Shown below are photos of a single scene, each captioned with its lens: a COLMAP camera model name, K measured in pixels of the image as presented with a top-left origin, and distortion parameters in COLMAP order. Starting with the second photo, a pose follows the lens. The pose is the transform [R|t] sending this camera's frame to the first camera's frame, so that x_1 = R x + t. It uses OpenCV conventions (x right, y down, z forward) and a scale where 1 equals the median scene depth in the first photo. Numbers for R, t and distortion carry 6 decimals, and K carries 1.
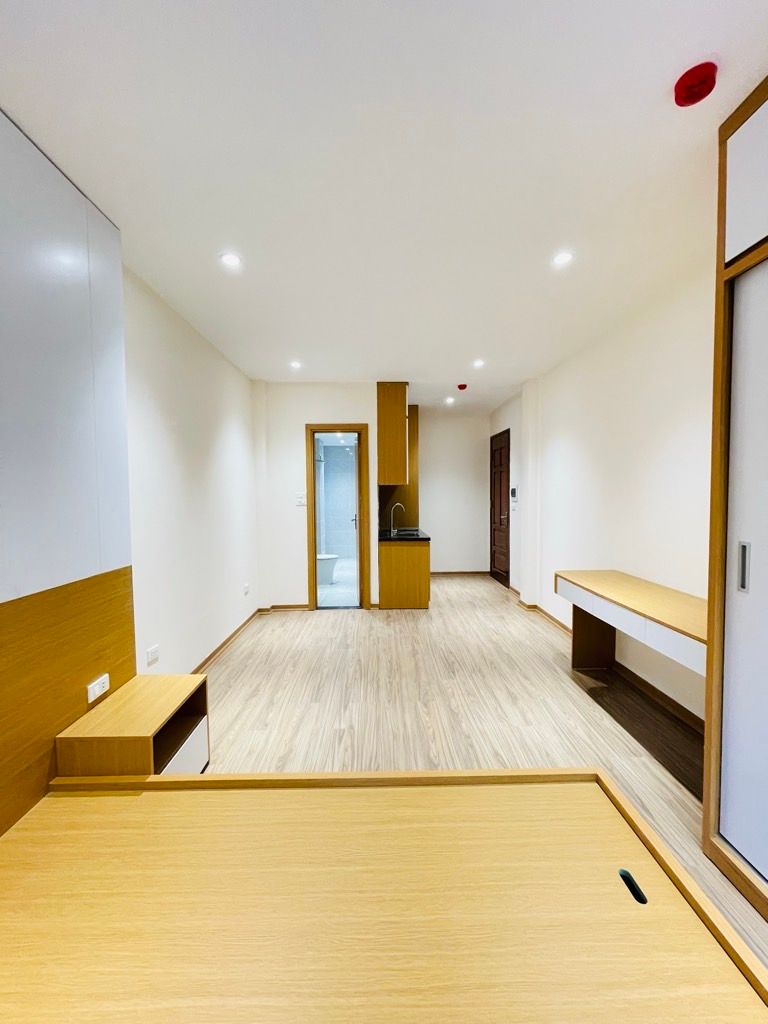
lens RADIAL K [[413.1, 0, 380.2], [0, 413.1, 511.3], [0, 0, 1]] dist [0.000842, 0.000573]
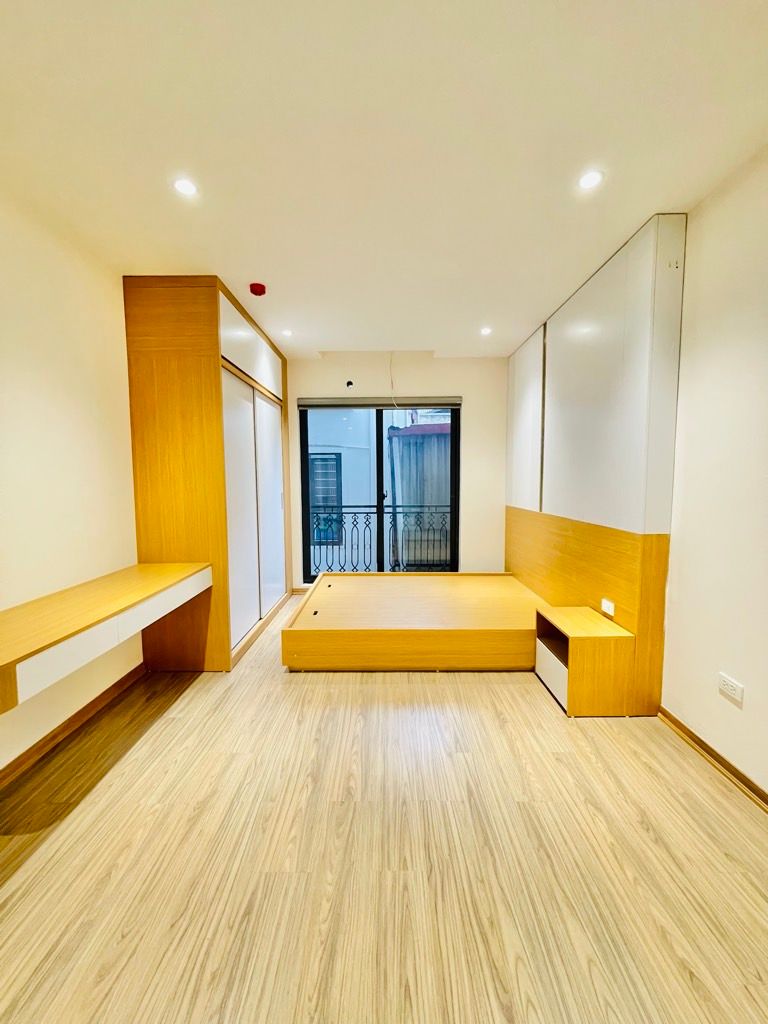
lens RADIAL K [[413.1, 0, 380.2], [0, 413.1, 511.3], [0, 0, 1]] dist [0.000842, 0.000573]
pose [[-0.999677, 0.014594, 0.020792, 0.038248], [0.017034, 0.992321, 0.122511, -0.054089], [-0.018844, 0.122825, -0.992249, 1.540805]]
